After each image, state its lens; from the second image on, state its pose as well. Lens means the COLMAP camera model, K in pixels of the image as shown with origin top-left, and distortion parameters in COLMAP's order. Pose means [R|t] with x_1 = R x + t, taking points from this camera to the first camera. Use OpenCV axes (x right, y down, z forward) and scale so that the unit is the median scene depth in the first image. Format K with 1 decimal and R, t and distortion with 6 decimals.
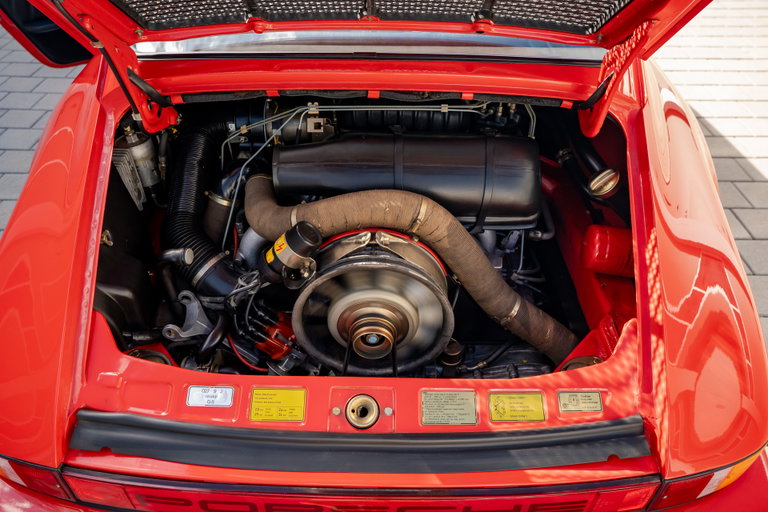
lens RADIAL K [[518.9, 0, 384.0], [0, 518.9, 256.0], [0, 0, 1]] dist [-0.018240, 0.002134]
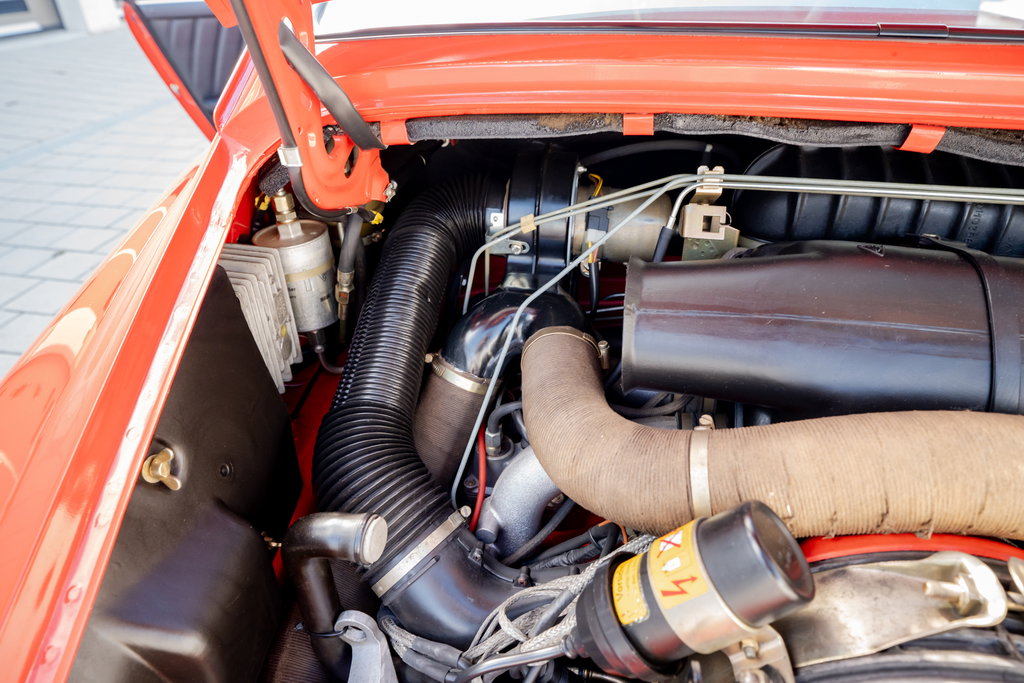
lens RADIAL K [[598.1, 0, 512.0], [0, 598.1, 341.5], [0, 0, 1]] dist [-0.051489, 0.029464]
pose [[0.987098, 0.084489, -0.136014, -0.234172], [-0.100377, 0.988335, -0.114535, -0.096688], [0.124750, 0.126710, 0.984064, 0.577457]]
